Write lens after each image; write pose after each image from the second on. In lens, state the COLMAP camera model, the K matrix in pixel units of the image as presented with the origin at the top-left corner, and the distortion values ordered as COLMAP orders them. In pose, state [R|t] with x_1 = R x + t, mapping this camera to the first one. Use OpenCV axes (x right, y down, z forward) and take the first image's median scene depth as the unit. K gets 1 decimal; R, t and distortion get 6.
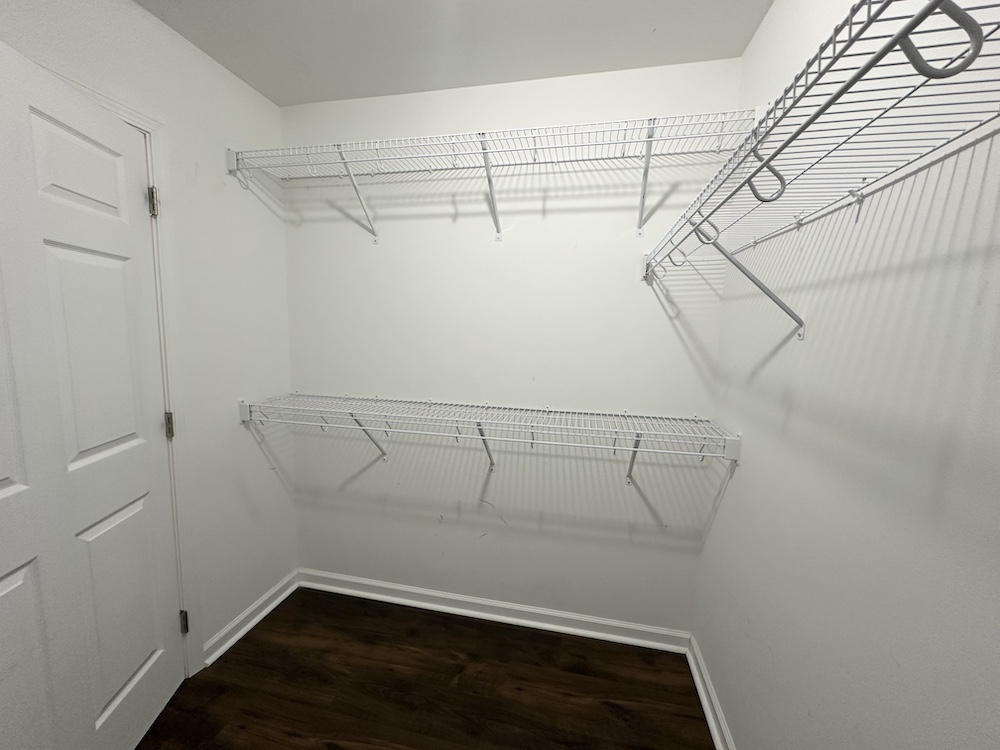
lens RADIAL K [[398.6, 0, 502.1], [0, 398.6, 374.2], [0, 0, 1]] dist [-0.006675, 0.000687]
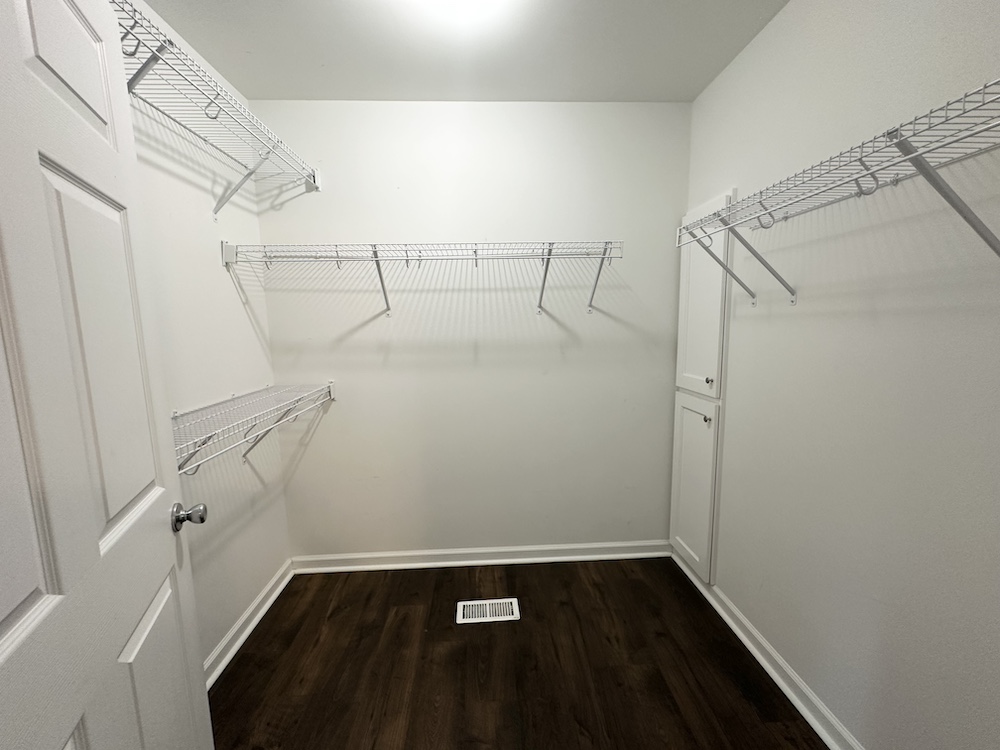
lens RADIAL K [[398.6, 0, 501.5], [0, 398.6, 374.3], [0, 0, 1]] dist [-0.006675, 0.000687]
pose [[-0.263783, -0.139477, 0.954445, -0.873788], [0.123348, 0.976489, 0.176789, -0.054811], [-0.956663, 0.164362, -0.240377, 0.610192]]
